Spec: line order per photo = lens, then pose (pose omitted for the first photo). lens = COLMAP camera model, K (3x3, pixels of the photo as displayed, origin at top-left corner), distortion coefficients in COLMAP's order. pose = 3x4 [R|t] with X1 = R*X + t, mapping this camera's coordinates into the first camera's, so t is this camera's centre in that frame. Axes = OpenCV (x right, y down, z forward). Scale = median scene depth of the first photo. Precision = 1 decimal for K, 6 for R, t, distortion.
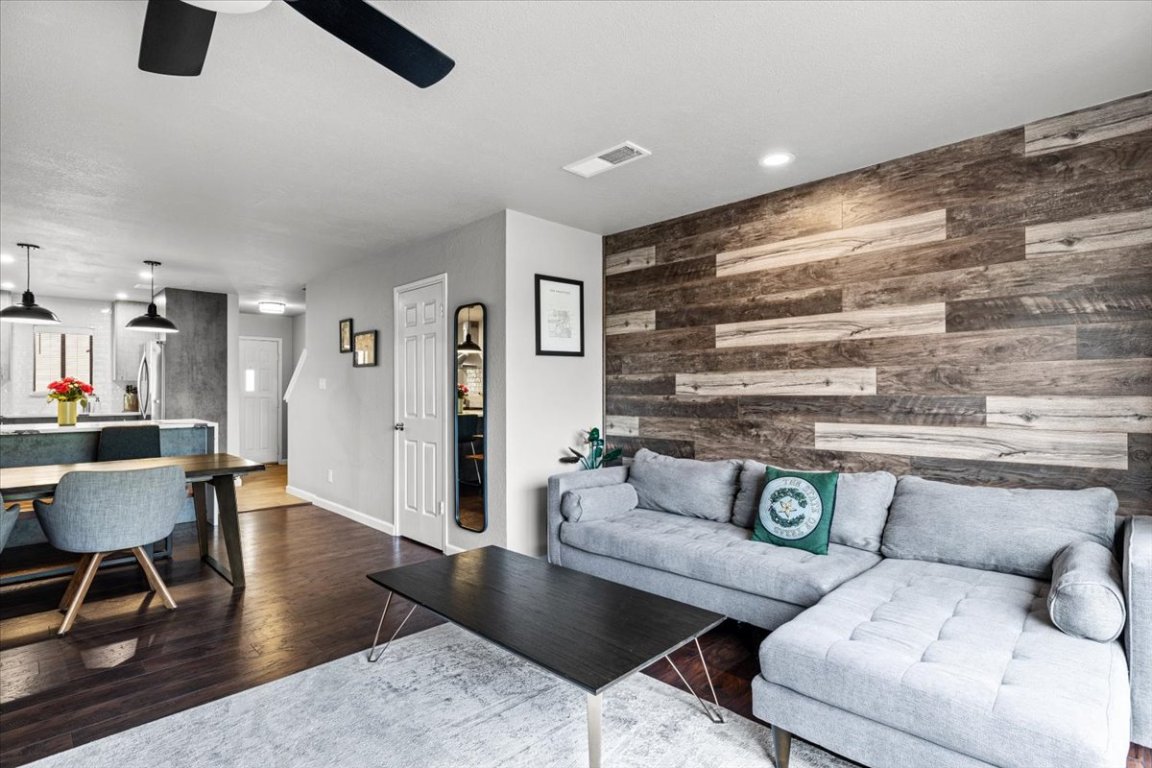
lens RADIAL K [[553.3, 0, 575.9], [0, 553.3, 385.9], [0, 0, 1]] dist [0.000338, -0.000009]
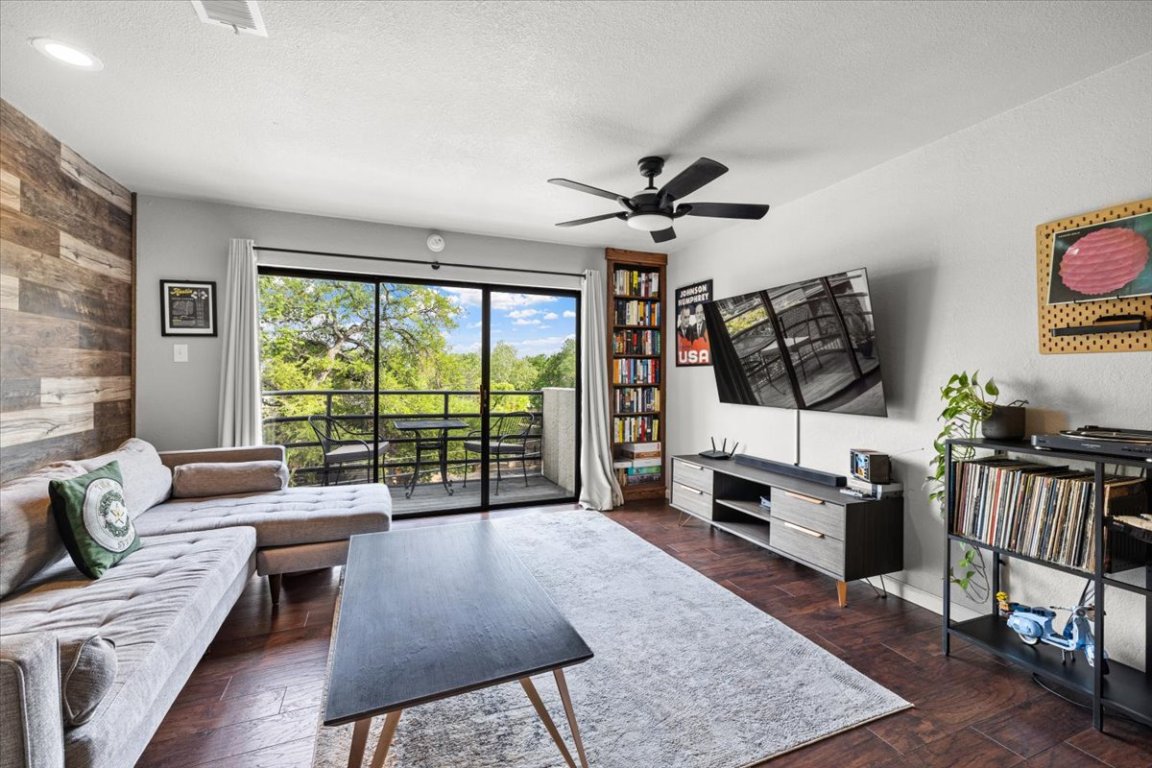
lens RADIAL K [[494.5, 0, 575.6], [0, 494.5, 380.6], [0, 0, 1]] dist [-0.001639, -0.000405]
pose [[-0.917467, -0.001967, 0.397807, -0.550767], [-0.000753, 0.999995, 0.003206, 0.019571], [-0.397811, 0.002642, -0.917464, 1.448513]]
